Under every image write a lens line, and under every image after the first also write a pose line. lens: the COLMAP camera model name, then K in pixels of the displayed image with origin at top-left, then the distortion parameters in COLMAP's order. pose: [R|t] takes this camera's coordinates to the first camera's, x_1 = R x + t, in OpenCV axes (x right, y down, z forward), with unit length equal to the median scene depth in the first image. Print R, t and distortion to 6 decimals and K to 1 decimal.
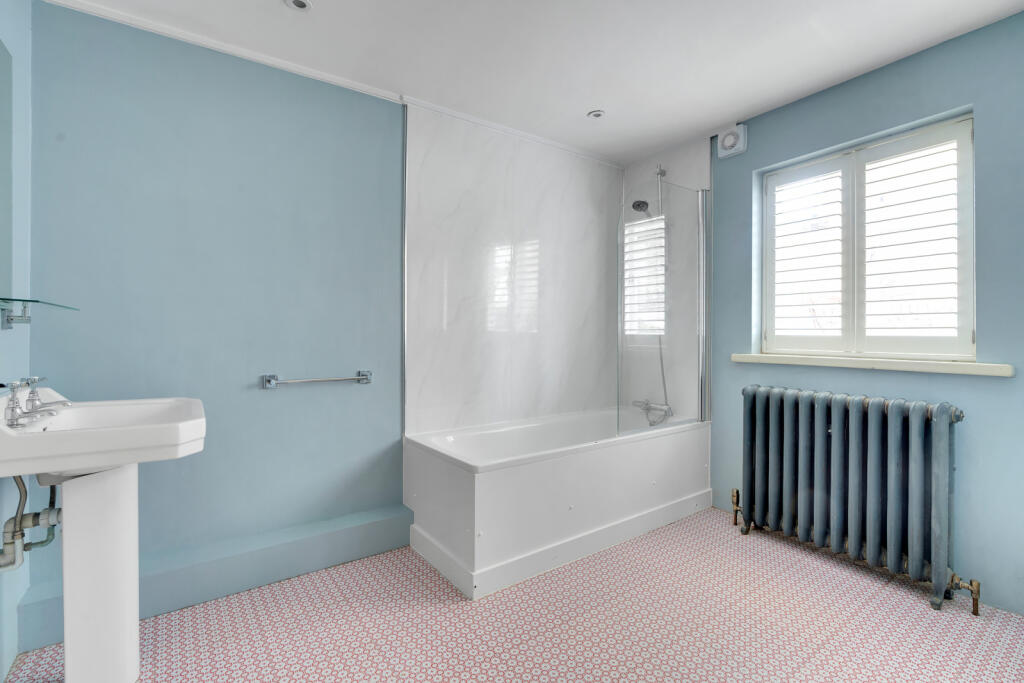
lens RADIAL K [[471.2, 0, 511.4], [0, 471.2, 333.3], [0, 0, 1]] dist [0.001465, 0.000679]
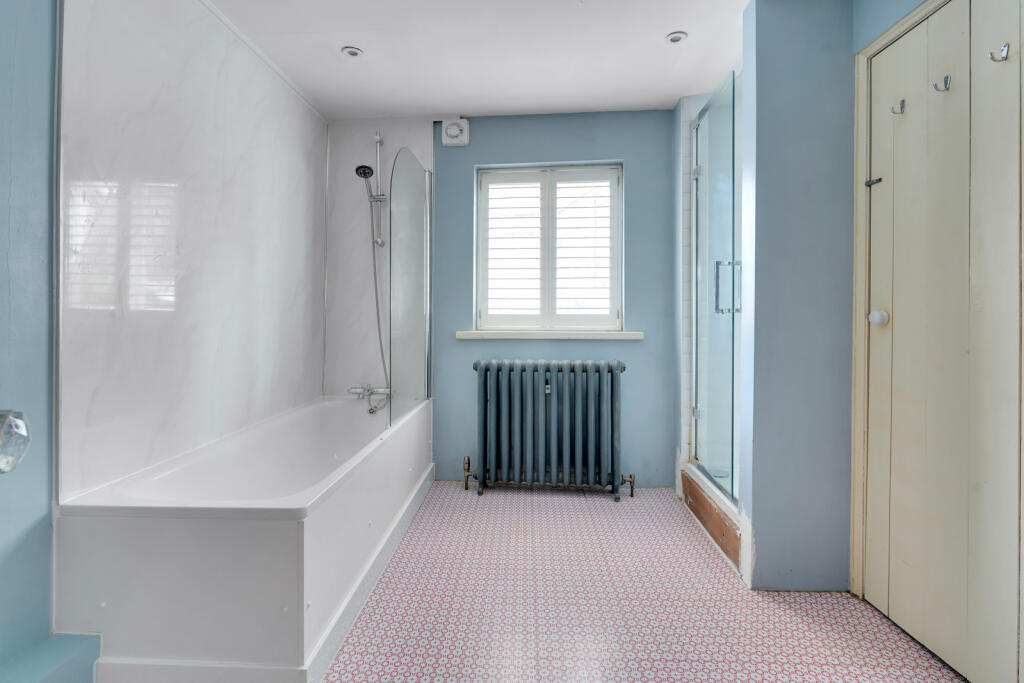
lens RADIAL K [[468.3, 0, 511.2], [0, 468.3, 317.5], [0, 0, 1]] dist [-0.000433, 0.000538]
pose [[0.621690, -0.007060, 0.783232, -0.315850], [0.001864, 0.999970, 0.007534, 0.004203], [-0.783261, -0.003224, 0.621684, 0.267723]]
